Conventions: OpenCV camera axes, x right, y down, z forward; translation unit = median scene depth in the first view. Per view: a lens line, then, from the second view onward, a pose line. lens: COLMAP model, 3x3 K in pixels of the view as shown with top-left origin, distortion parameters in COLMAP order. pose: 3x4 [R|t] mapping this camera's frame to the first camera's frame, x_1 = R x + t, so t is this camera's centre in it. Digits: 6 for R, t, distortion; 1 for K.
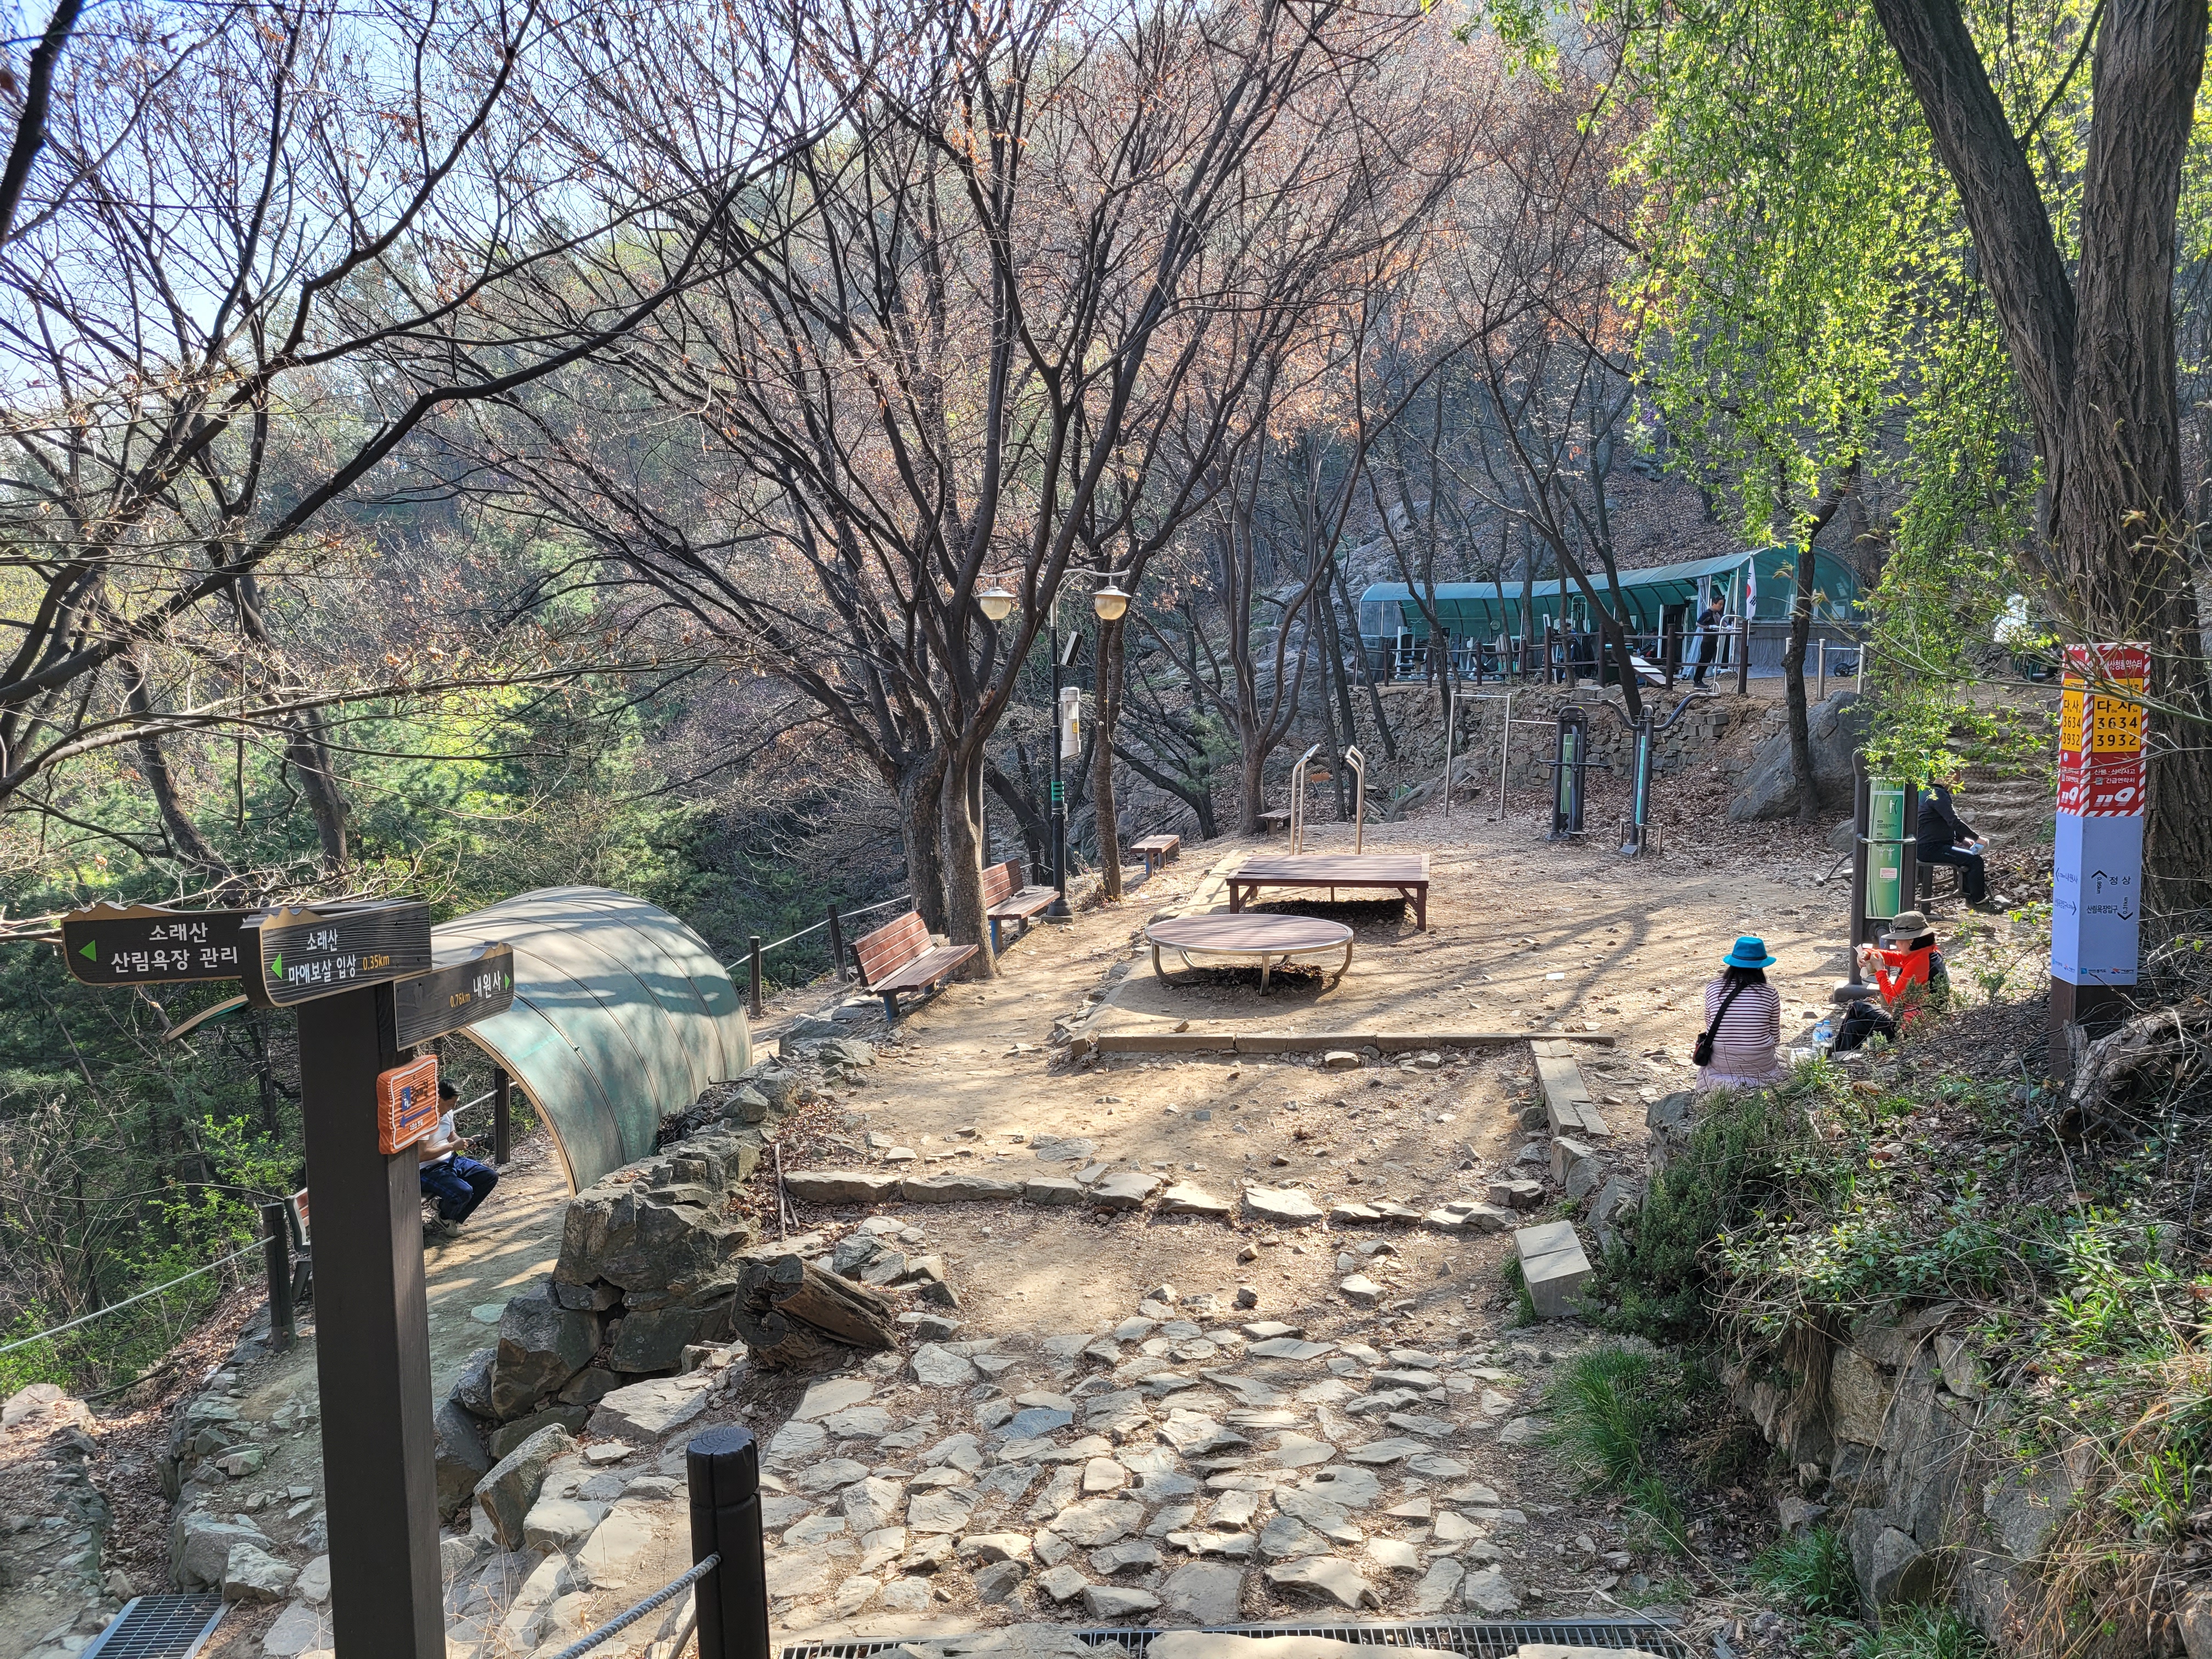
lens RADIAL K [[1643.0, 0, 1113.0], [0, 1643.0, 840.3], [0, 0, 1]] dist [0.061603, -0.049367]
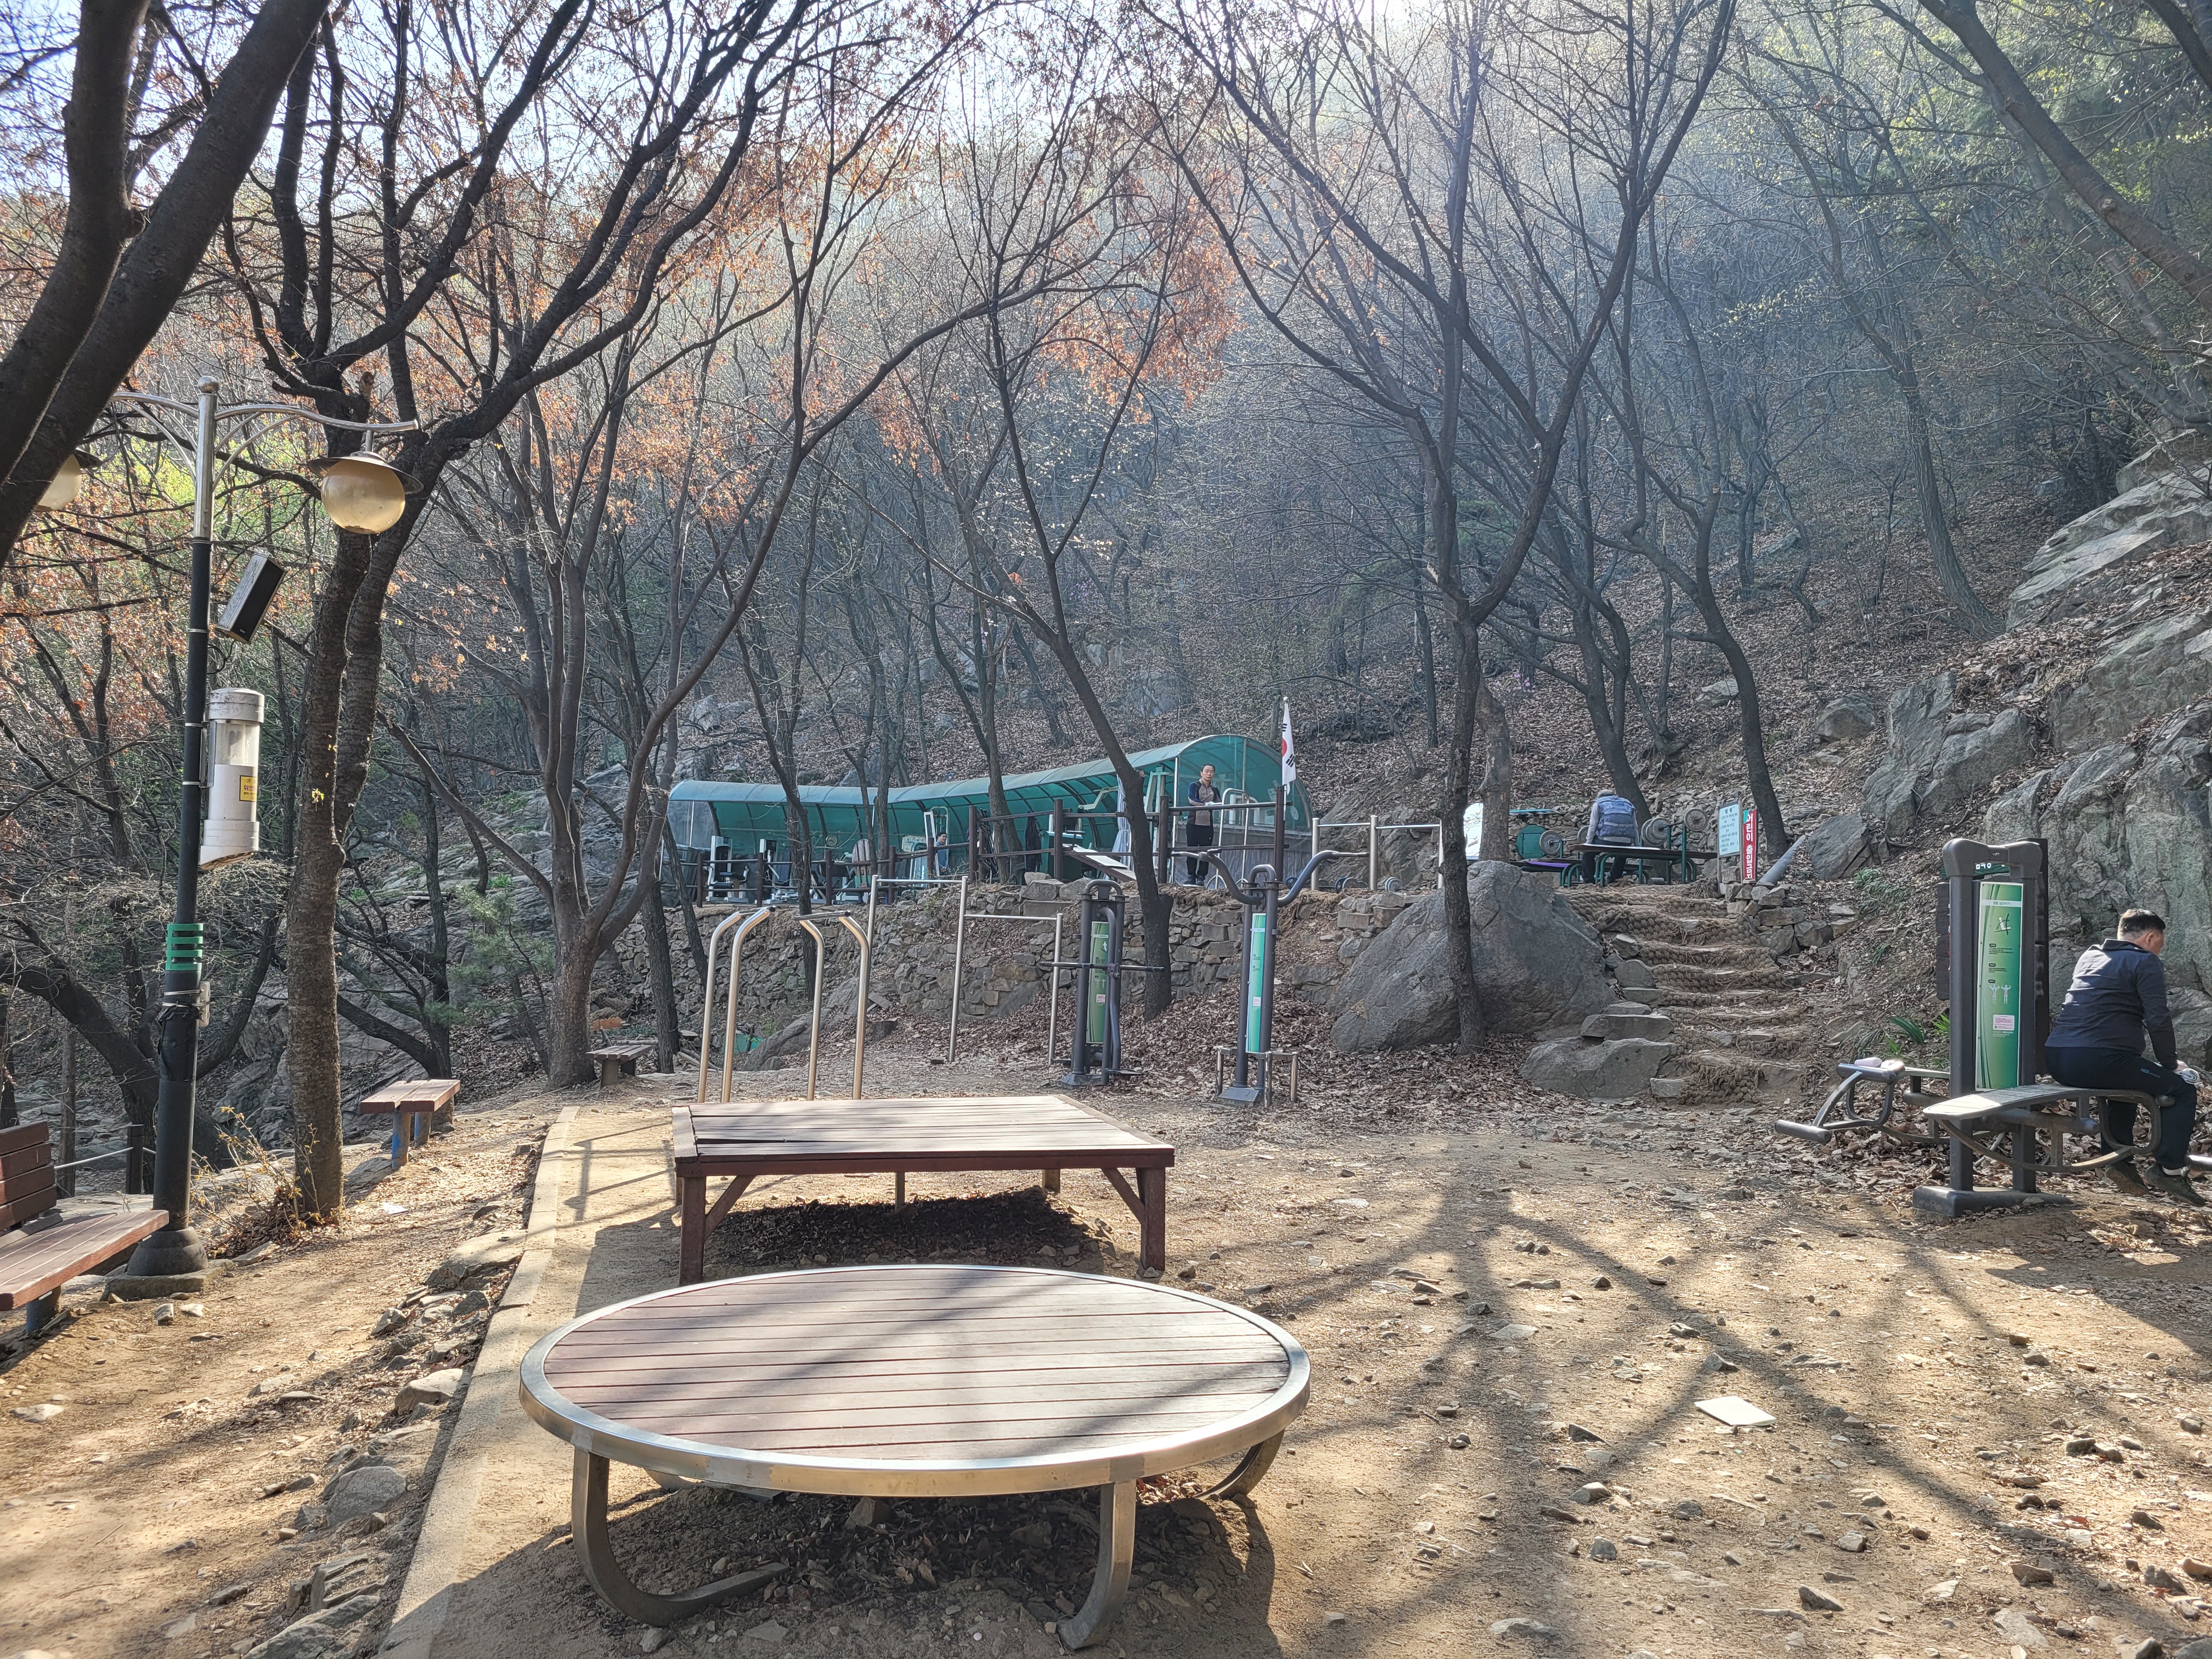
lens RADIAL K [[1643.0, 0, 1113.0], [0, 1643.0, 840.3], [0, 0, 1]] dist [0.061603, -0.049367]
pose [[0.895753, 0.057010, 0.440882, -0.011428], [0.017366, 0.986499, -0.162845, 0.013108], [-0.444213, 0.153525, 0.882669, 0.528647]]
